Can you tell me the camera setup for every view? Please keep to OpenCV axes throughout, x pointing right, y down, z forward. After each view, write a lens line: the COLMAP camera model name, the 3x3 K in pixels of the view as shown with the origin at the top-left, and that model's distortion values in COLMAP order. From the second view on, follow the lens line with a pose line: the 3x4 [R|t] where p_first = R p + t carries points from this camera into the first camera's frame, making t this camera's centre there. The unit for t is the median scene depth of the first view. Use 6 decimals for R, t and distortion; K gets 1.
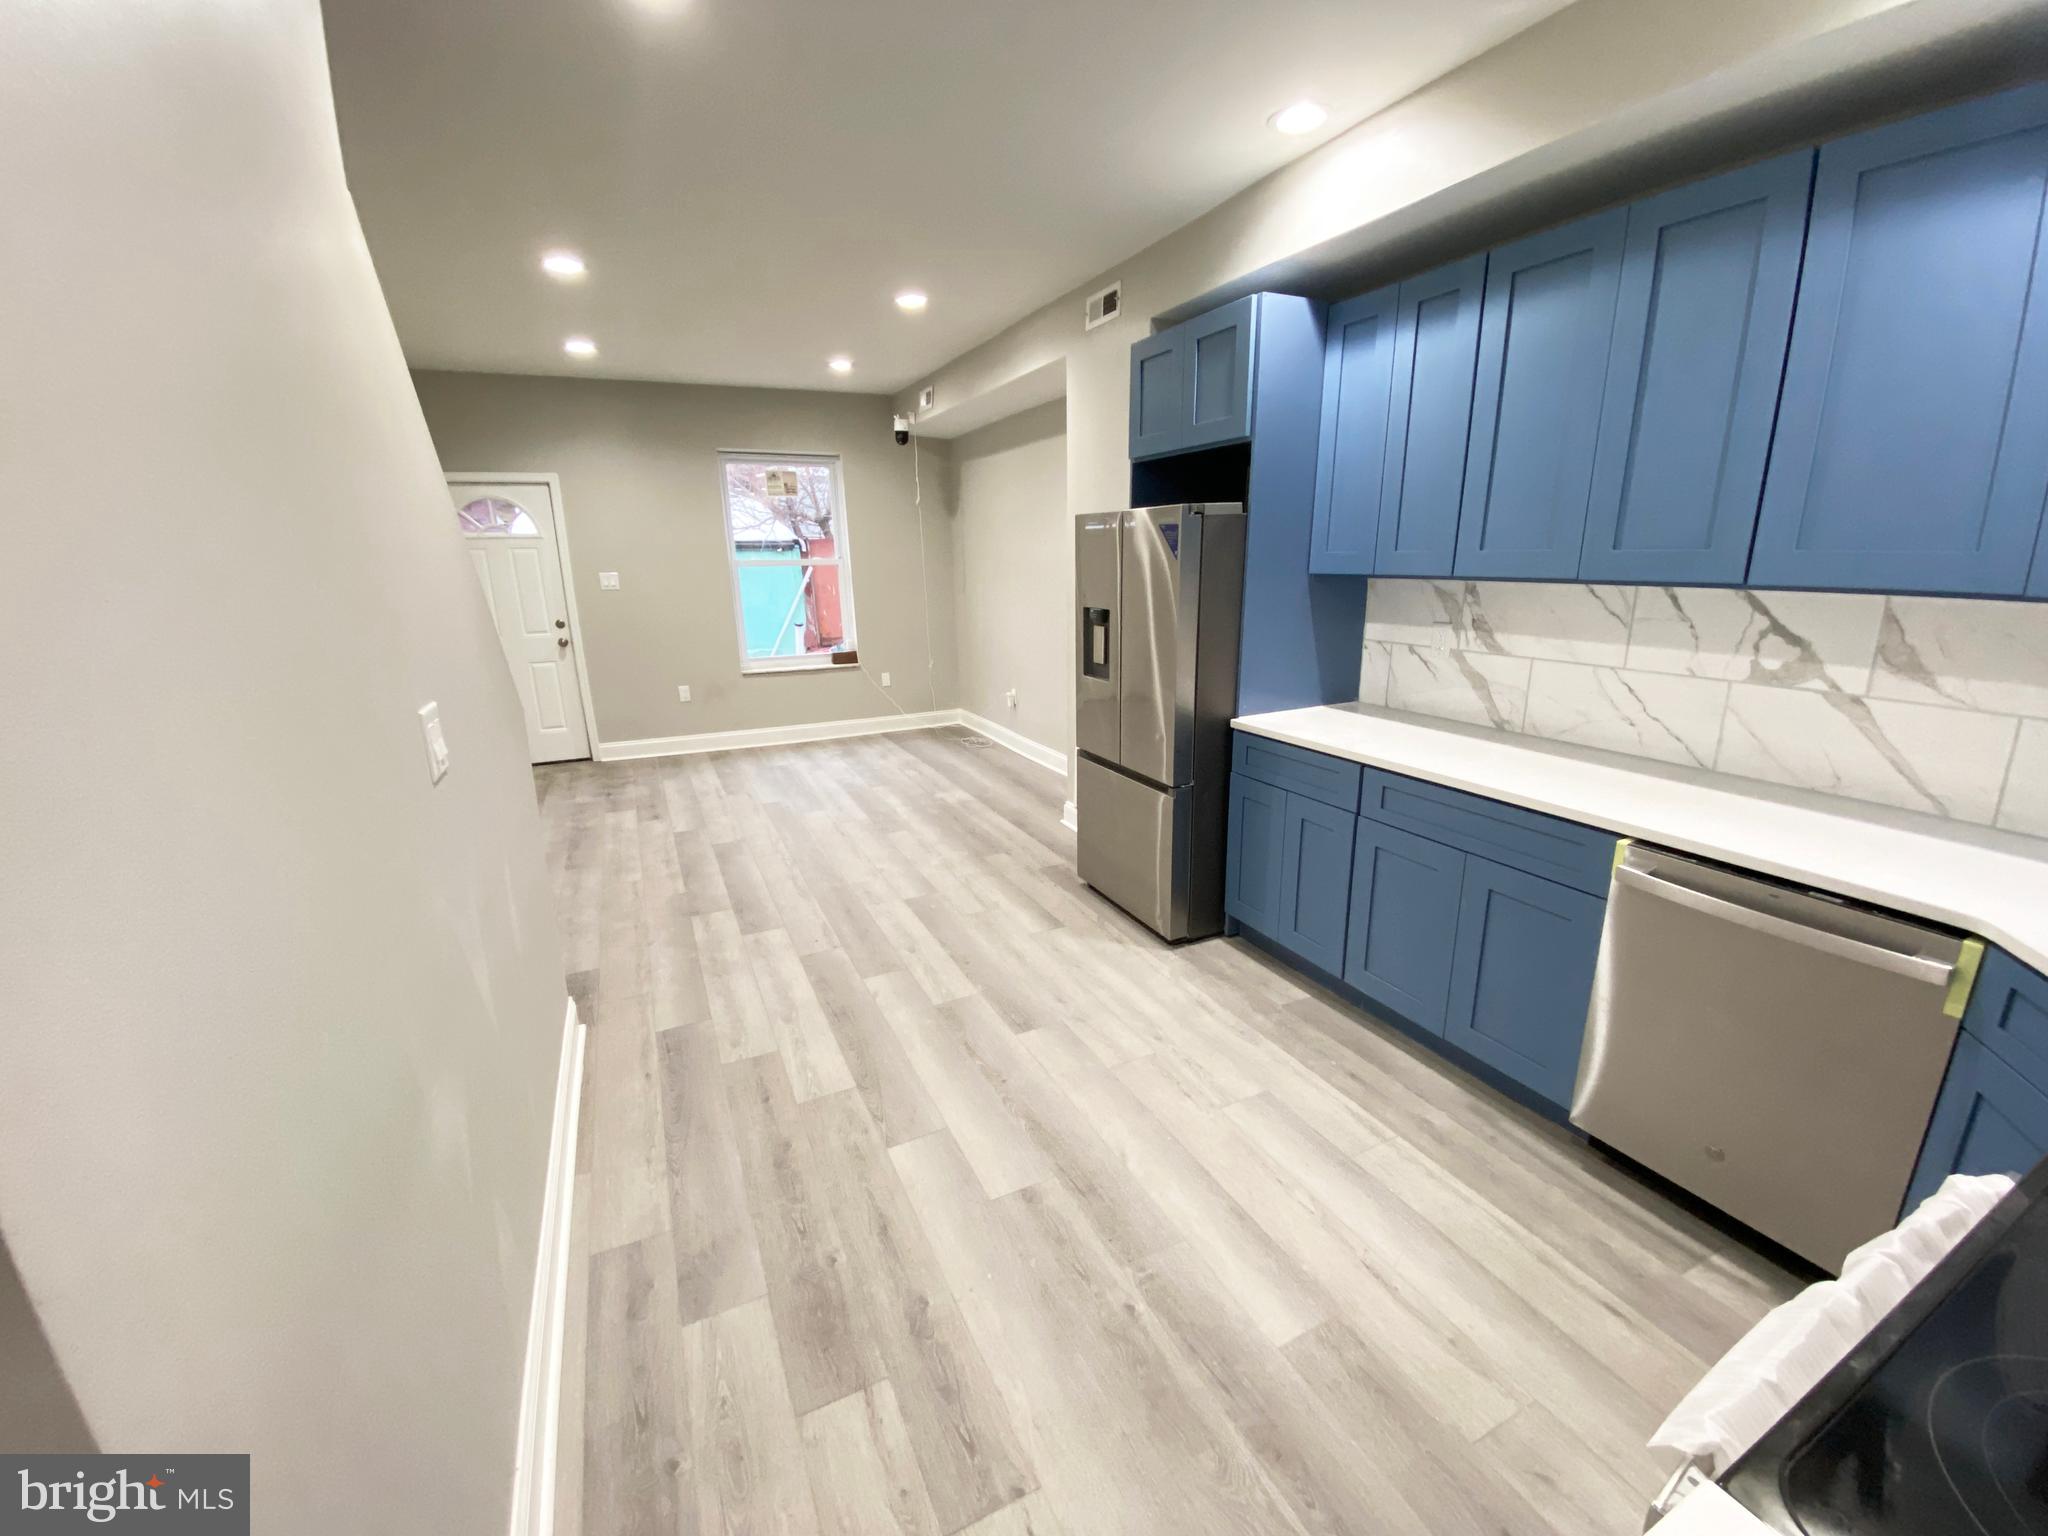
lens RADIAL K [[814.5, 0, 996.0], [0, 814.5, 764.2], [0, 0, 1]] dist [0.000745, -0.006153]
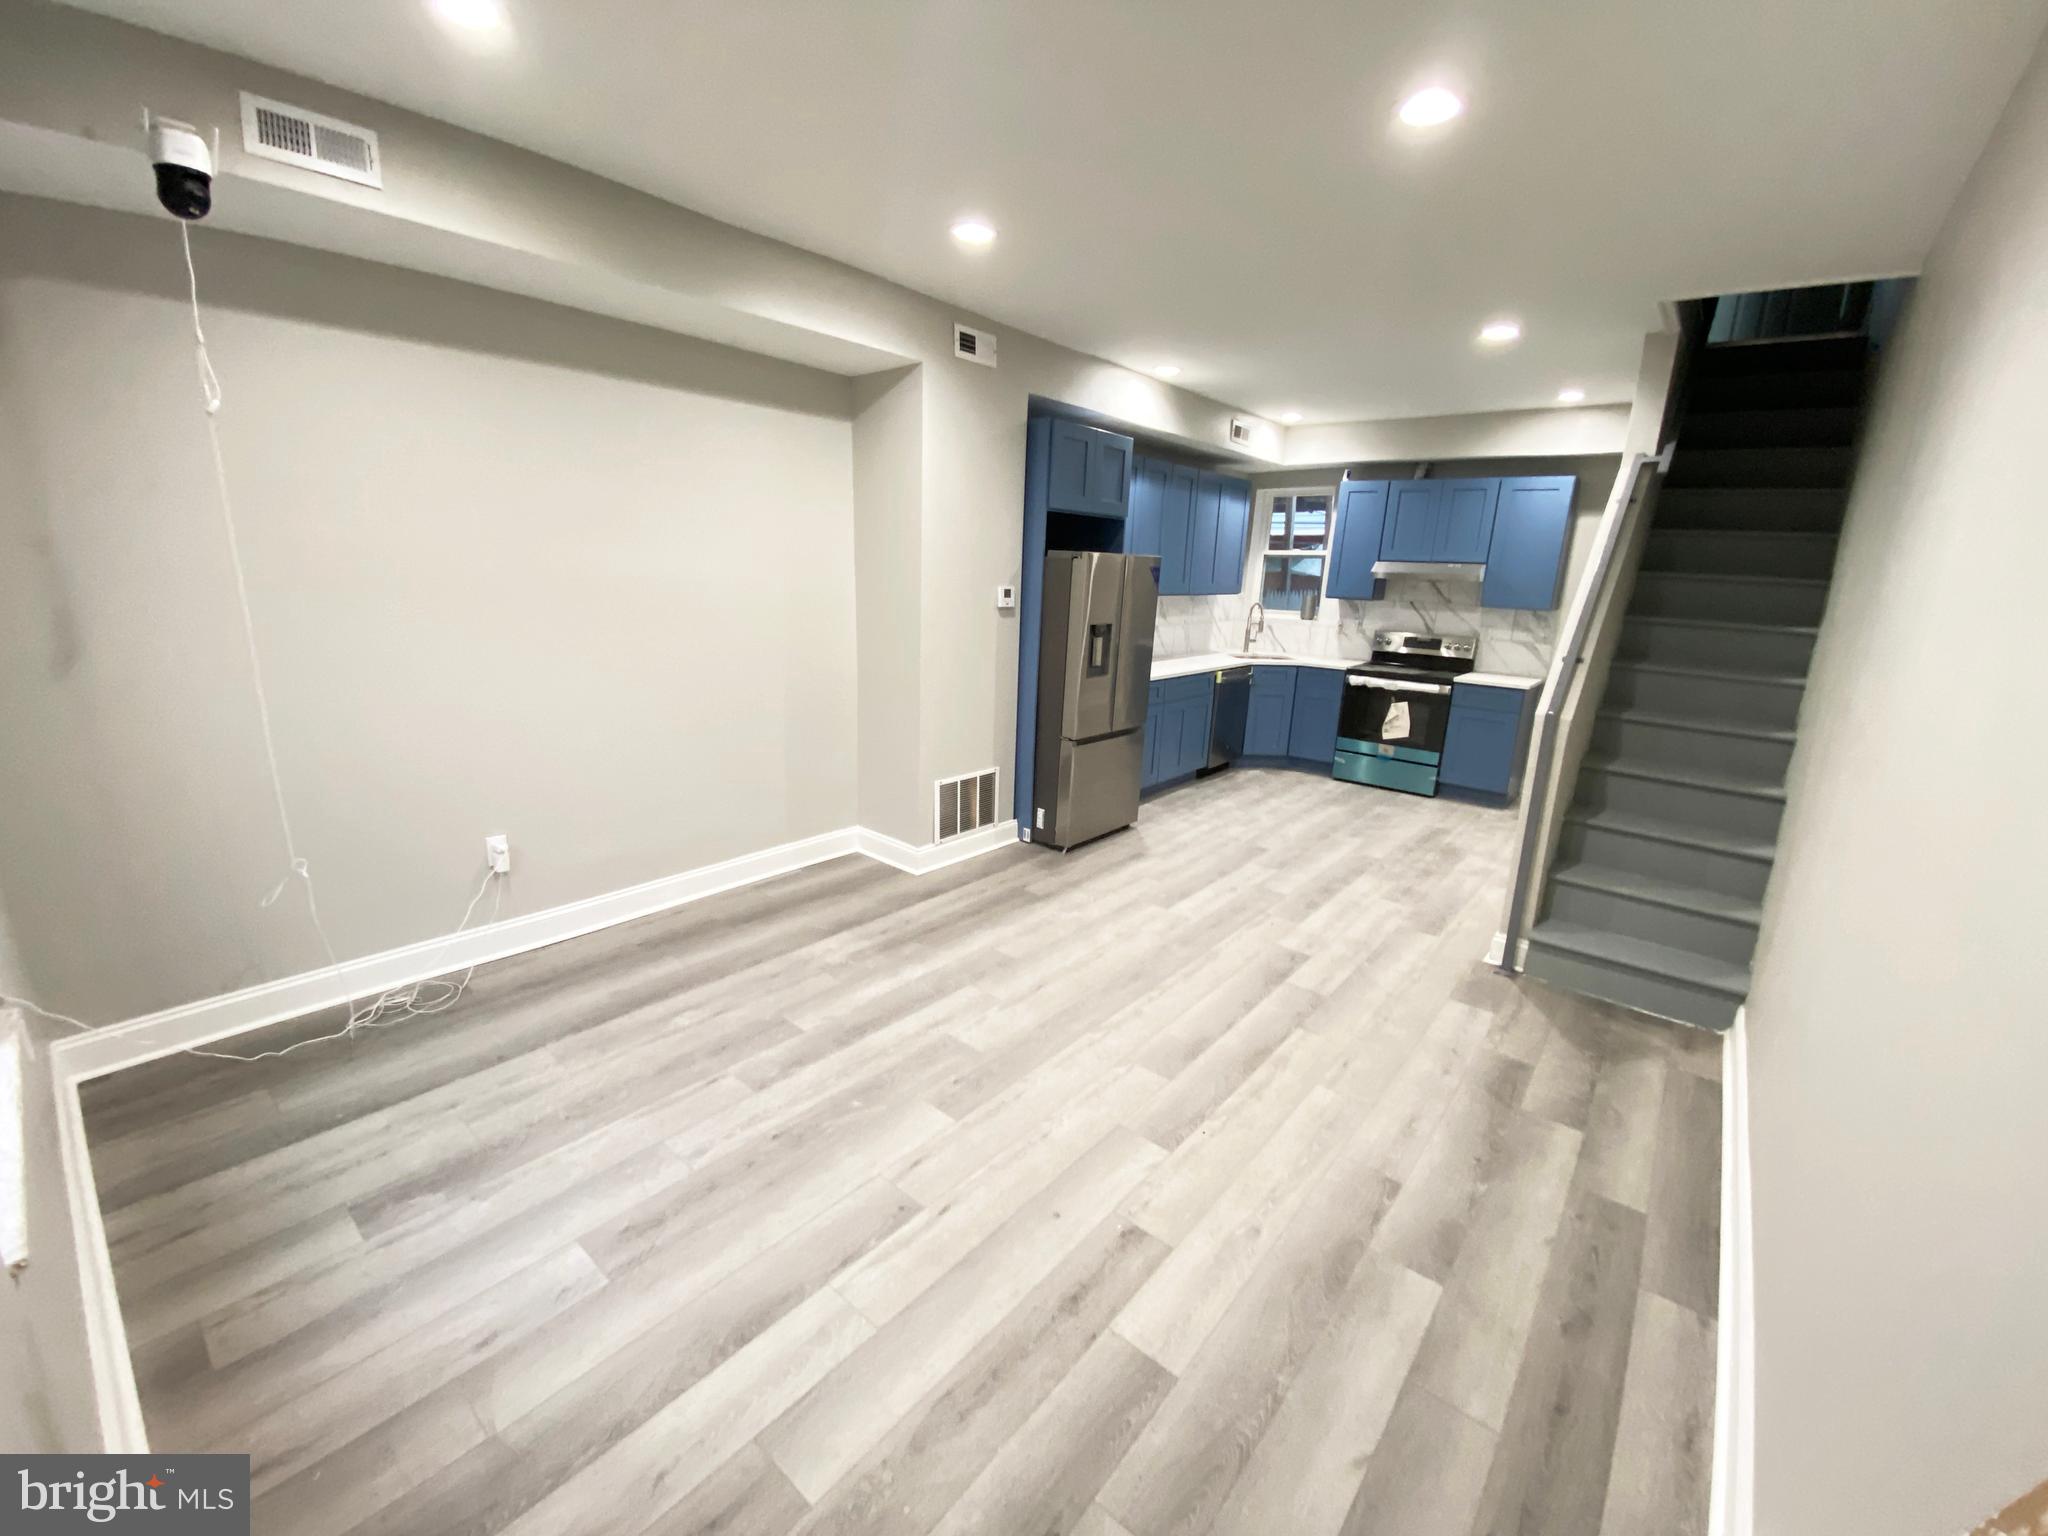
lens RADIAL K [[839.0, 0, 975.1], [0, 839.0, 790.1], [0, 0, 1]] dist [-0.000946, -0.000212]
pose [[-0.405858, -0.247136, 0.879888, -1.259204], [0.201136, 0.914989, 0.349771, -0.558016], [-0.891529, 0.318934, -0.321647, 2.018487]]
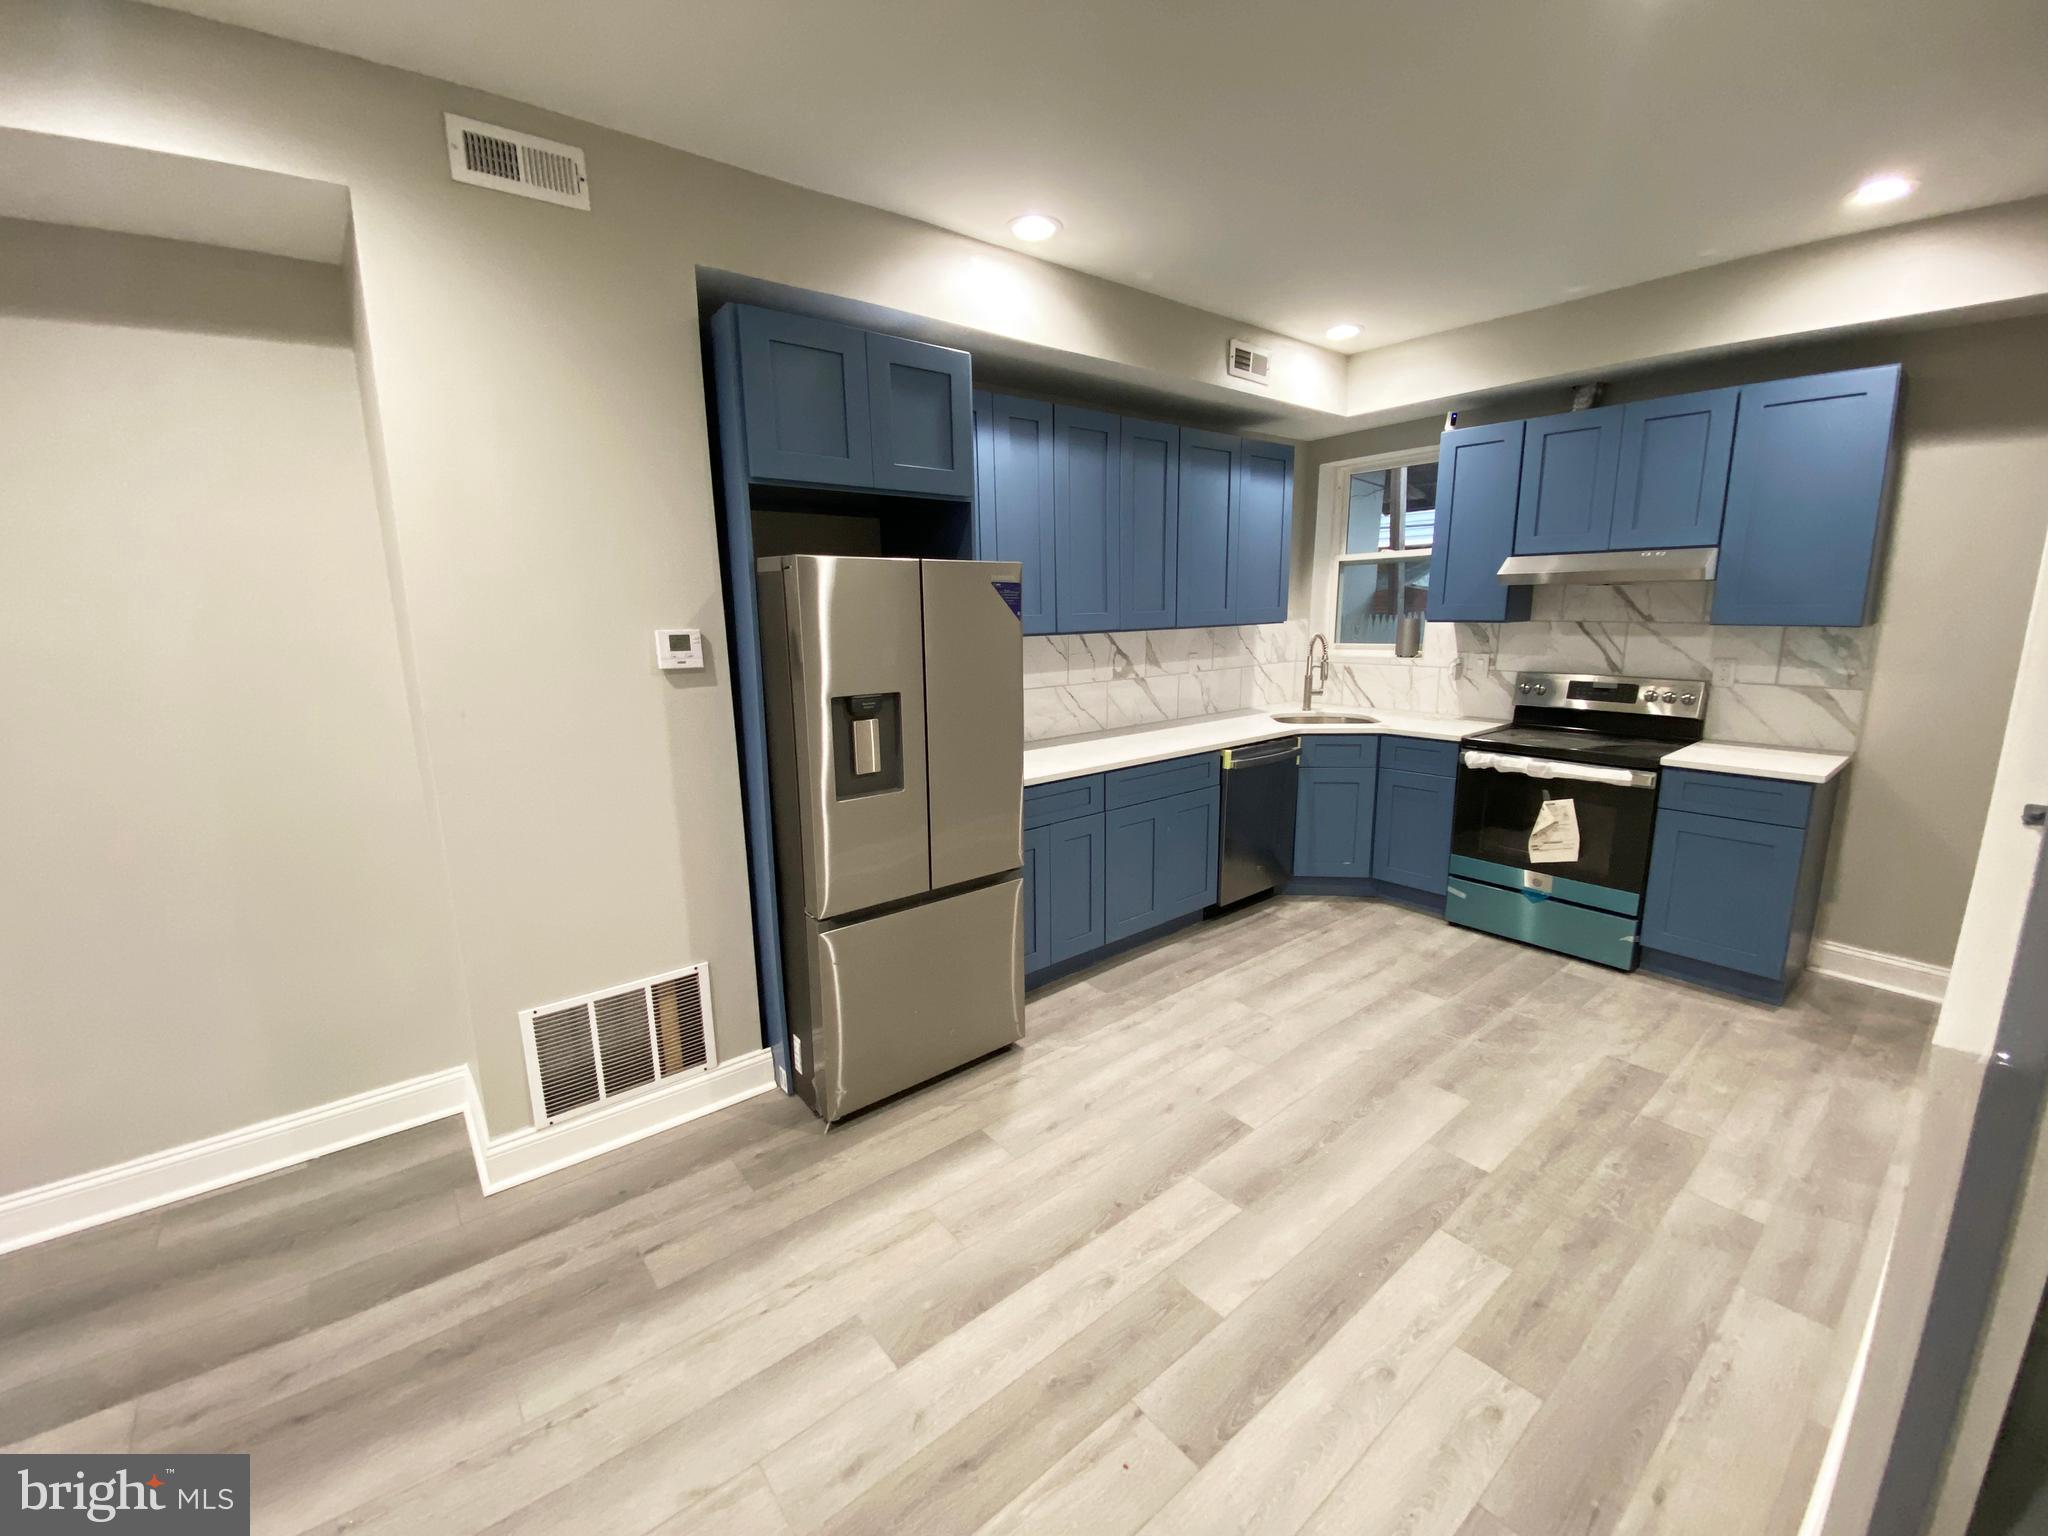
lens RADIAL K [[833.6, 0, 1020.2], [0, 833.6, 771.3], [0, 0, 1]] dist [0.033912, -0.024243]
pose [[-0.255407, -0.183162, 0.949325, -0.686896], [0.259182, 0.932982, 0.249739, -0.329575], [-0.931446, 0.309833, -0.190818, 1.207521]]
